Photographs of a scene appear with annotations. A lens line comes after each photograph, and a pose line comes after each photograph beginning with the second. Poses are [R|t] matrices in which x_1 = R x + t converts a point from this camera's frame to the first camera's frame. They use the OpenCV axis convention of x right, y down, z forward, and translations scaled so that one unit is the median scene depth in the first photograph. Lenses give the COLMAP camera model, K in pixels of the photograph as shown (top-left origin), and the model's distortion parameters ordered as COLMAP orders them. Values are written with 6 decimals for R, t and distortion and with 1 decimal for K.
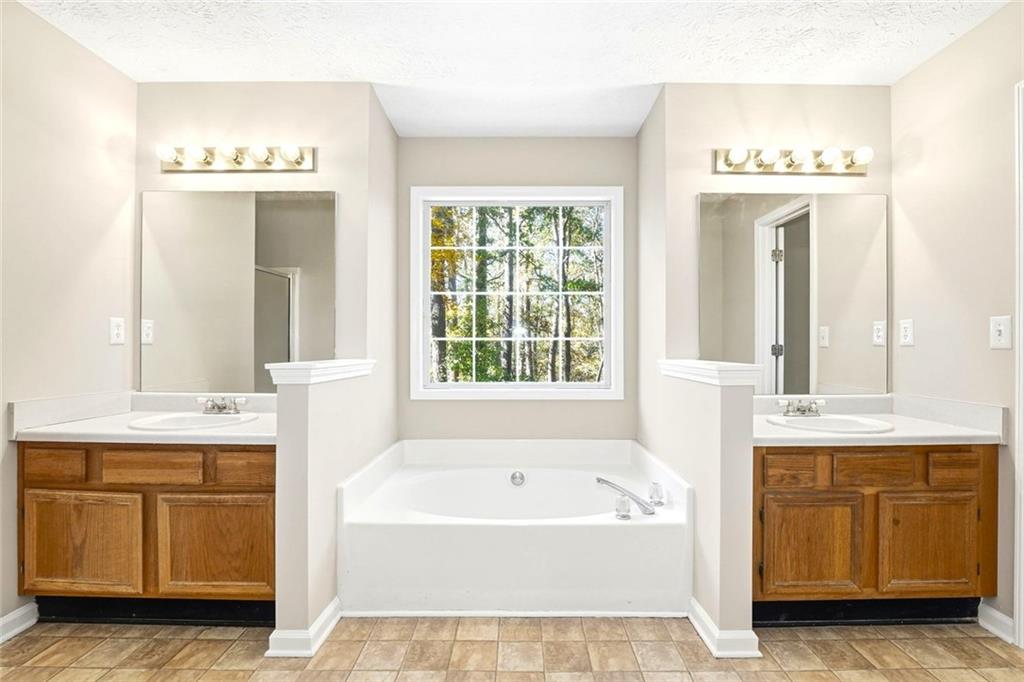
lens RADIAL K [[470.2, 0, 514.2], [0, 470.2, 342.4], [0, 0, 1]] dist [-0.018883, 0.000103]
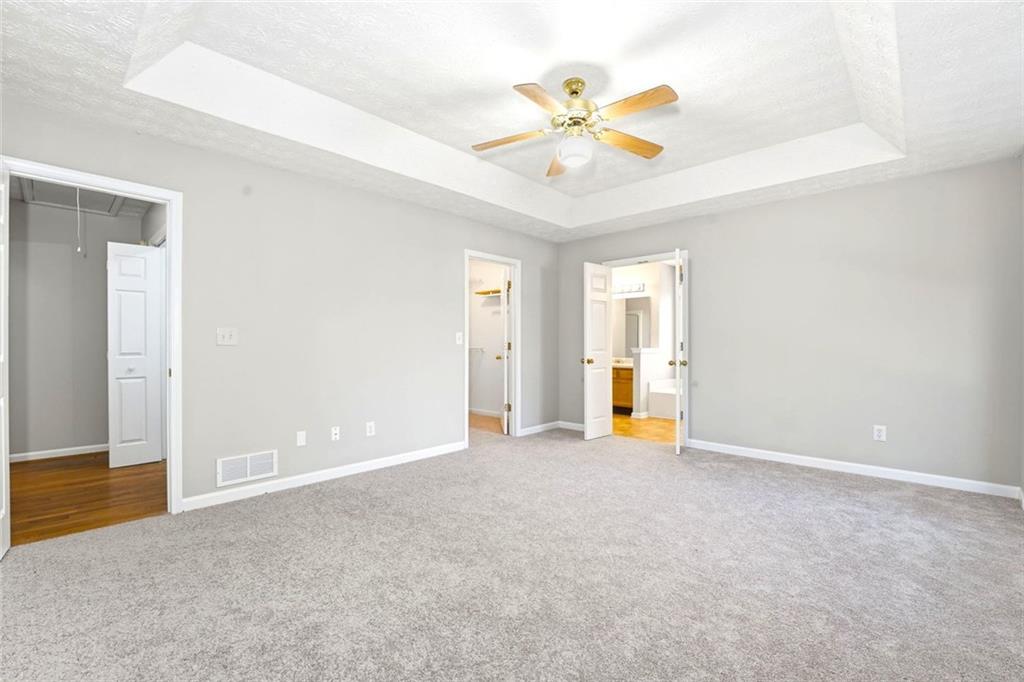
lens RADIAL K [[441.0, 0, 510.1], [0, 441.0, 344.4], [0, 0, 1]] dist [-0.017543, -0.000240]
pose [[0.737909, -0.001462, -0.674899, 0.962959], [0.003391, 0.999993, 0.001542, 0.001294], [0.674892, -0.003426, 0.737909, -1.907064]]
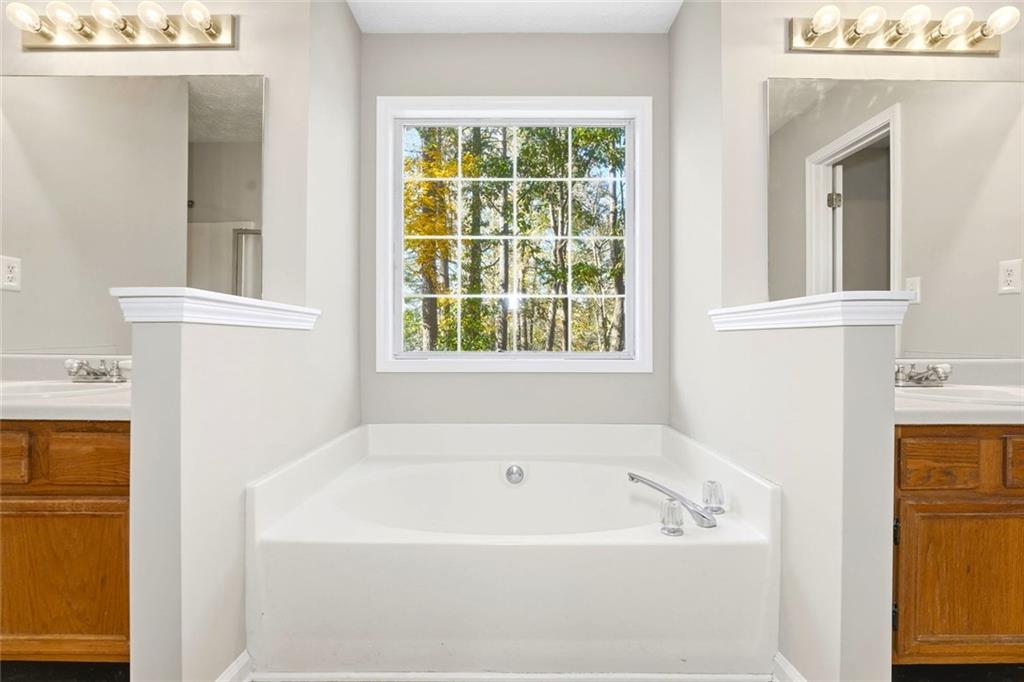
lens RADIAL K [[479.7, 0, 510.3], [0, 479.7, 335.9], [0, 0, 1]] dist [-0.015288, 0.000747]
pose [[0.999996, 0.001987, 0.001805, -0.002342], [-0.001988, 0.999998, 0.000215, 0.077396], [-0.001805, -0.000218, 0.999998, 0.266367]]
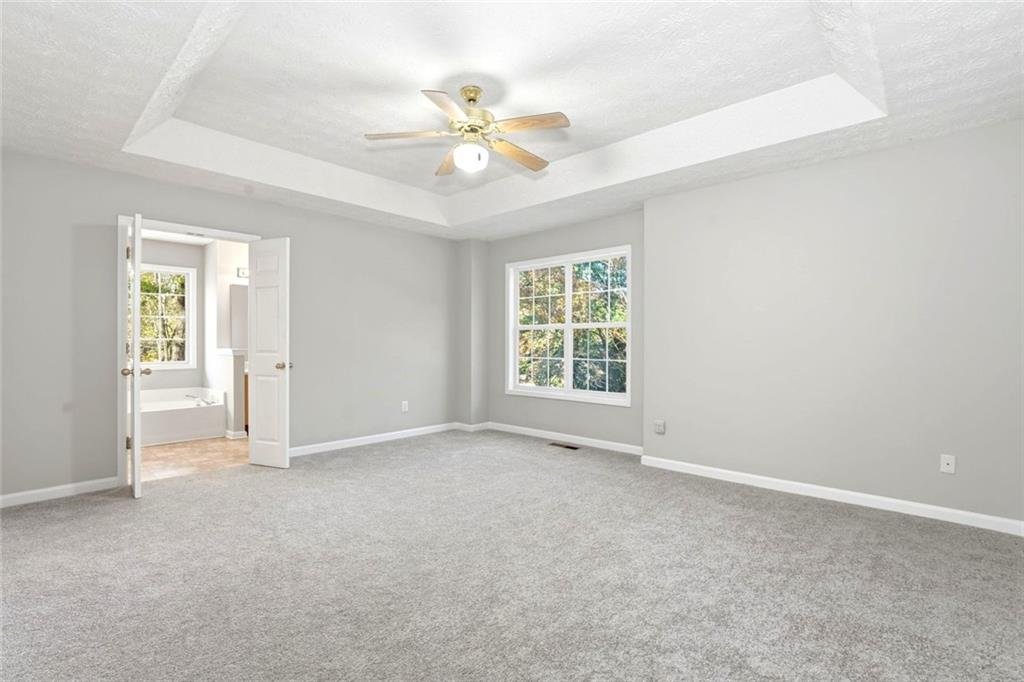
lens RADIAL K [[470.2, 0, 514.2], [0, 470.2, 342.4], [0, 0, 1]] dist [-0.018883, 0.000103]
pose [[0.665020, -0.002321, 0.746822, -0.488229], [-0.001772, 0.999987, 0.004686, -0.010969], [-0.746824, -0.004440, 0.665007, -1.867986]]
